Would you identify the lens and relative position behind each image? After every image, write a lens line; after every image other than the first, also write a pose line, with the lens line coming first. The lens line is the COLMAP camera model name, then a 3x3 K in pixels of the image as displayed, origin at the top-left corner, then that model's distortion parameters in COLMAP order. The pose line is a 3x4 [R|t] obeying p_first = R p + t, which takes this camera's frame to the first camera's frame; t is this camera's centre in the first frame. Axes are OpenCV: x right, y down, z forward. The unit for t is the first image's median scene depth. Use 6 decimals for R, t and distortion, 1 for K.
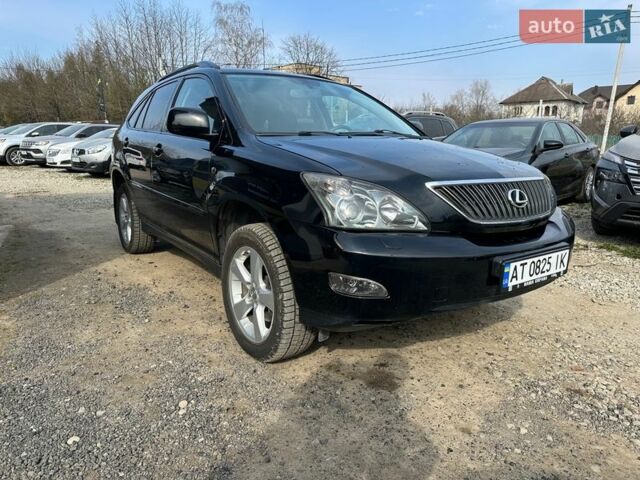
lens RADIAL K [[458.2, 0, 320.0], [0, 458.2, 240.0], [0, 0, 1]] dist [0.007069, 0.003188]
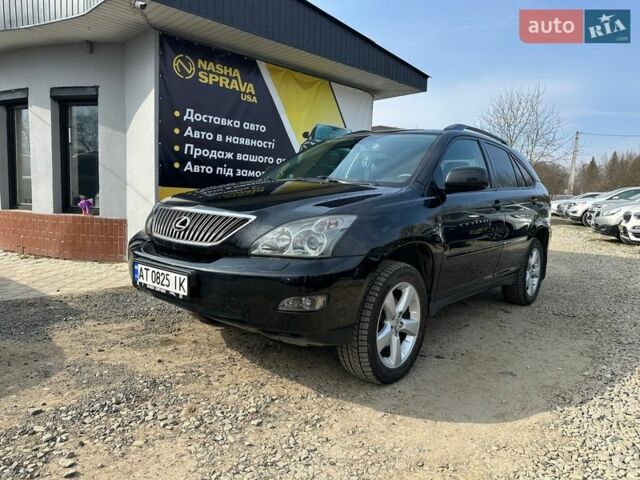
lens RADIAL K [[450.1, 0, 320.0], [0, 450.1, 240.0], [0, 0, 1]] dist [0.056474, -0.069064]
pose [[0.253651, 0.105175, -0.961561, 0.263026], [-0.242972, 0.969128, 0.041909, -0.029391], [0.936283, 0.223002, 0.271375, 0.159897]]
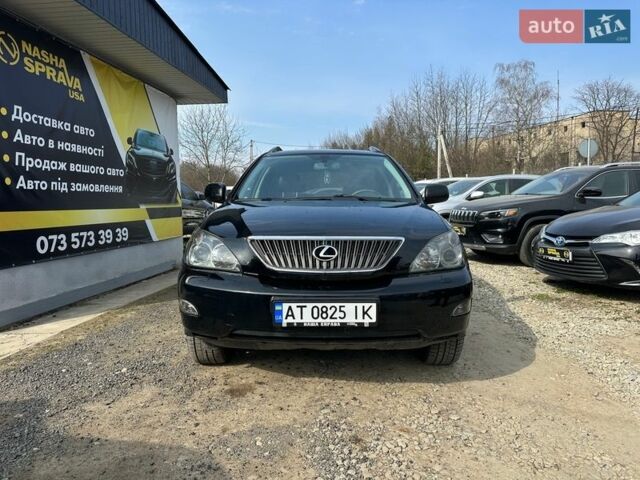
lens RADIAL K [[457.9, 0, 320.2], [0, 457.9, 225.8], [0, 0, 1]] dist [0.032797, -0.000242]
pose [[0.811409, 0.022334, -0.584052, 0.172587], [-0.110138, 0.987211, -0.115260, -0.003404], [0.574008, 0.157849, 0.803491, 0.004510]]
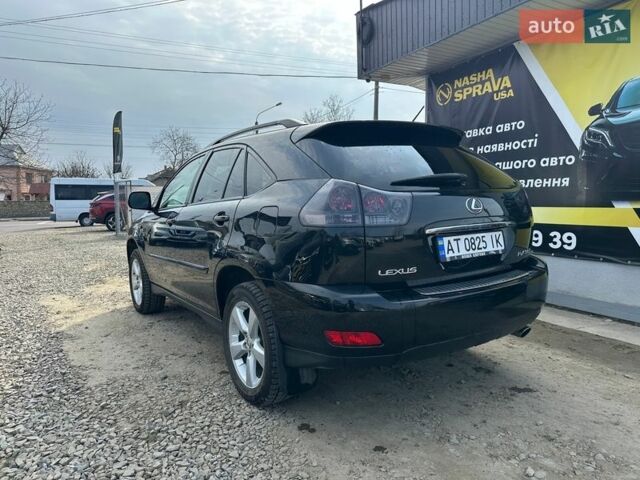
lens RADIAL K [[441.7, 0, 347.1], [0, 441.7, 238.8], [0, 0, 1]] dist [0.009998, 0.001178]
pose [[-0.999402, 0.015263, -0.031036, -0.079750], [0.005439, 0.955550, 0.294779, -0.130604], [0.034156, 0.294434, -0.955061, 0.589321]]
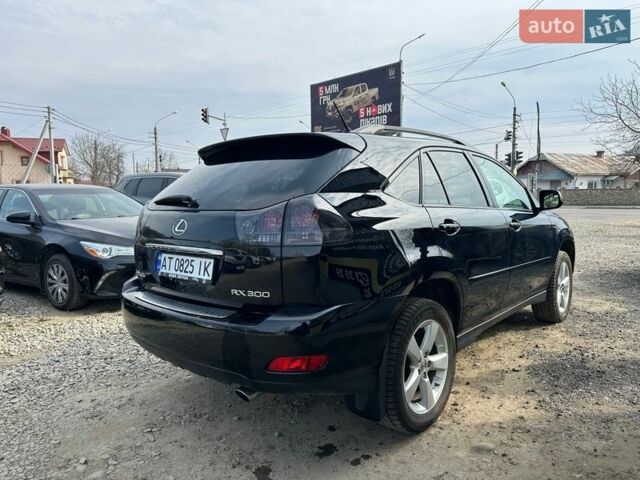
lens RADIAL K [[450.1, 0, 320.0], [0, 450.1, 240.0], [0, 0, 1]] dist [0.056474, -0.069064]
pose [[-0.266985, -0.094498, 0.959056, -0.292907], [0.216386, 0.963891, 0.155213, -0.105678], [-0.939093, 0.248966, -0.236896, 0.433065]]
